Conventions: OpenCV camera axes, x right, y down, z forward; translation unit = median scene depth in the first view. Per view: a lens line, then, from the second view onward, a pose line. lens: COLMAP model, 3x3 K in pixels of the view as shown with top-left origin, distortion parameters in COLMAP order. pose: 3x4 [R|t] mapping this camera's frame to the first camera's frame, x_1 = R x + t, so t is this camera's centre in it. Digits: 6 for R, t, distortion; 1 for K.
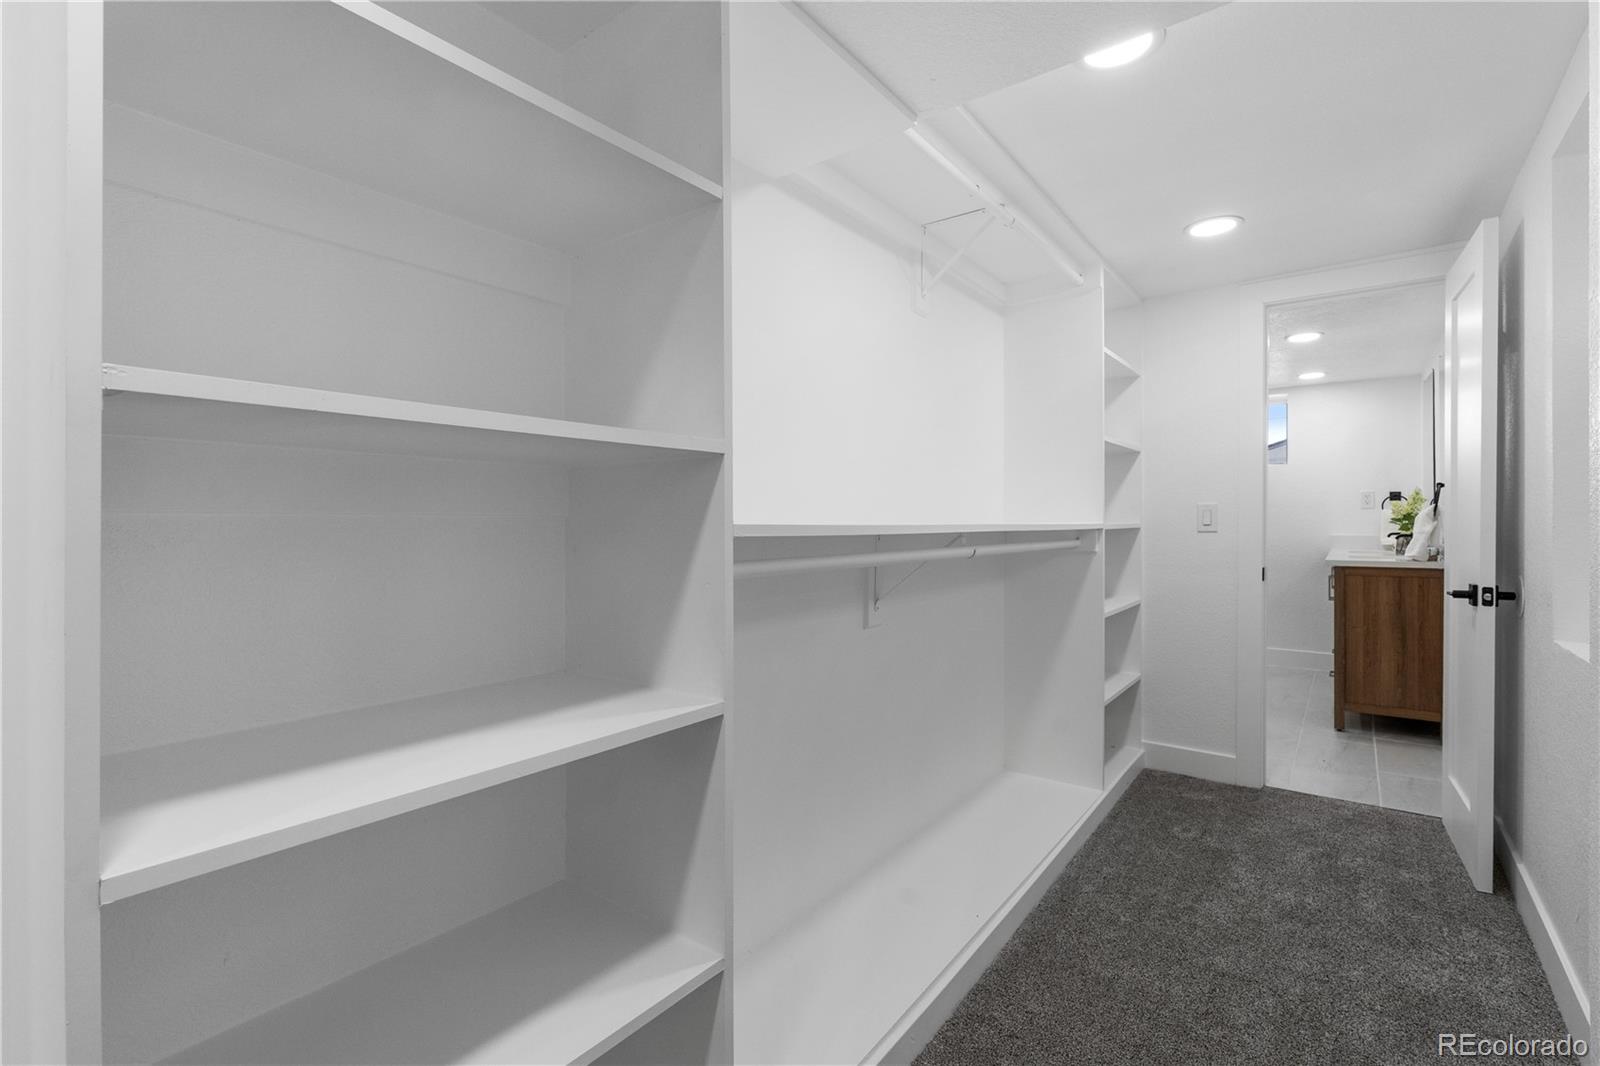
lens RADIAL K [[712.6, 0, 807.5], [0, 712.6, 532.2], [0, 0, 1]] dist [-0.002397, -0.000071]
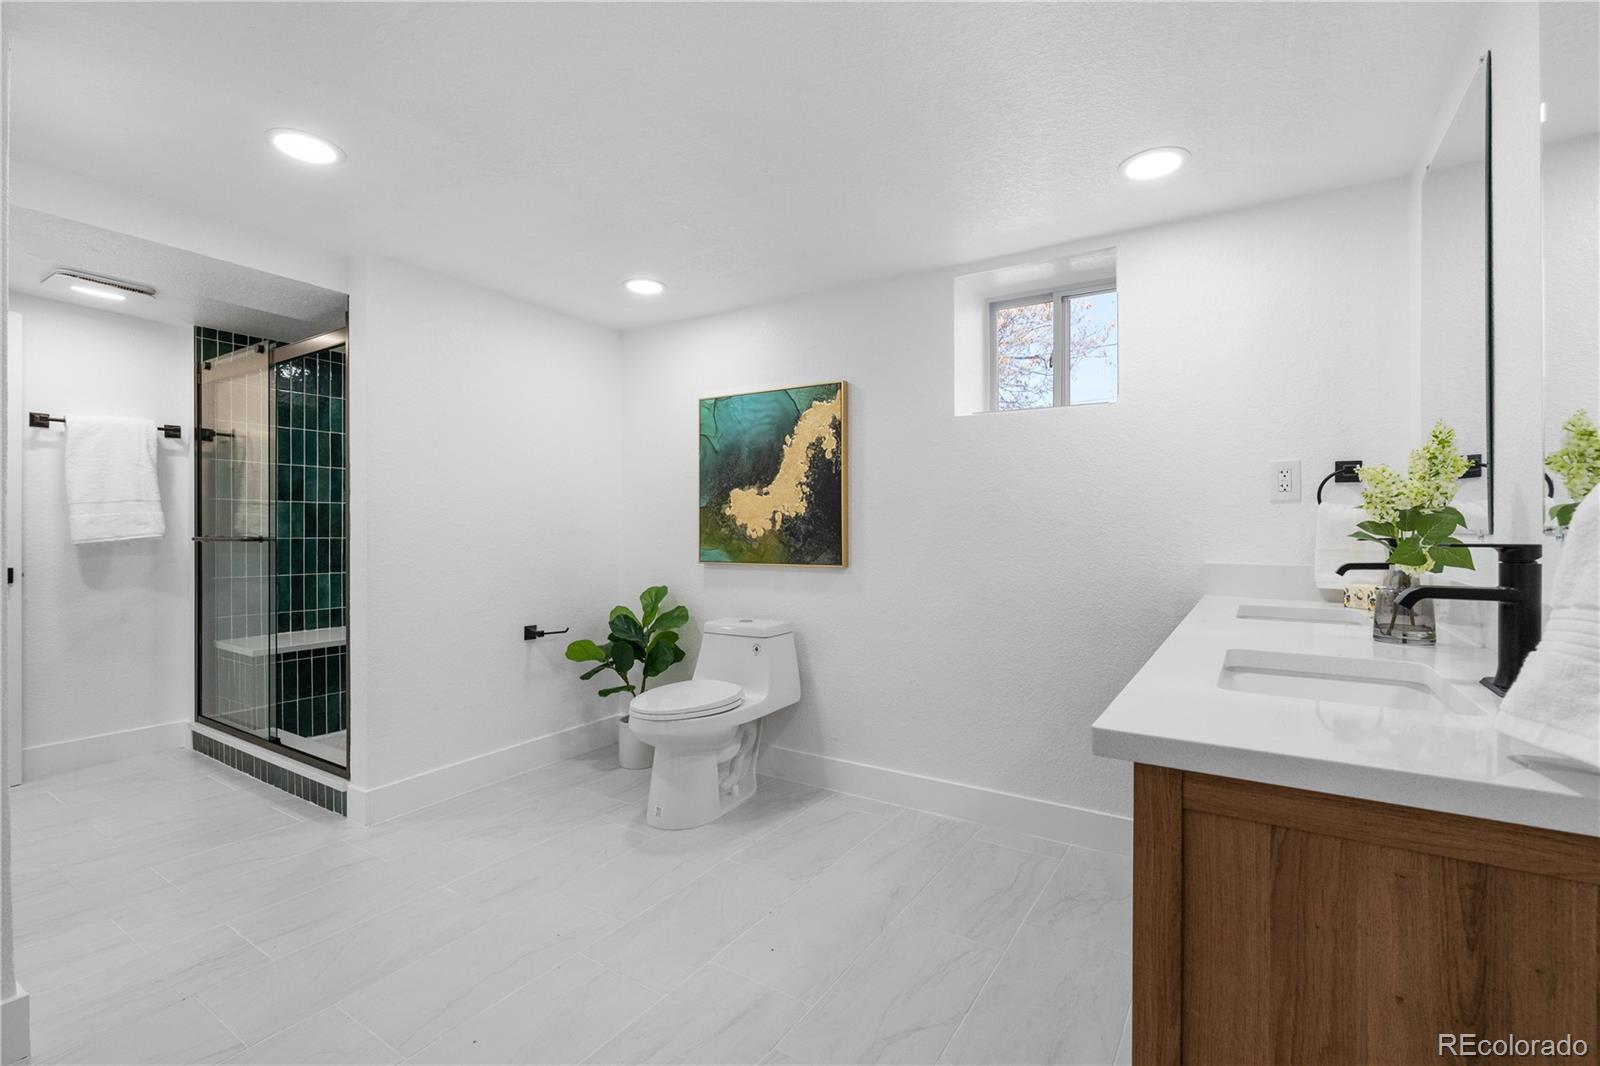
lens RADIAL K [[712.6, 0, 807.5], [0, 712.6, 532.2], [0, 0, 1]] dist [-0.002397, -0.000071]
pose [[0.996683, 0.007439, 0.081040, 0.637254], [-0.006857, 0.999949, -0.007458, -0.013410], [-0.081091, 0.006877, 0.996683, 0.815398]]
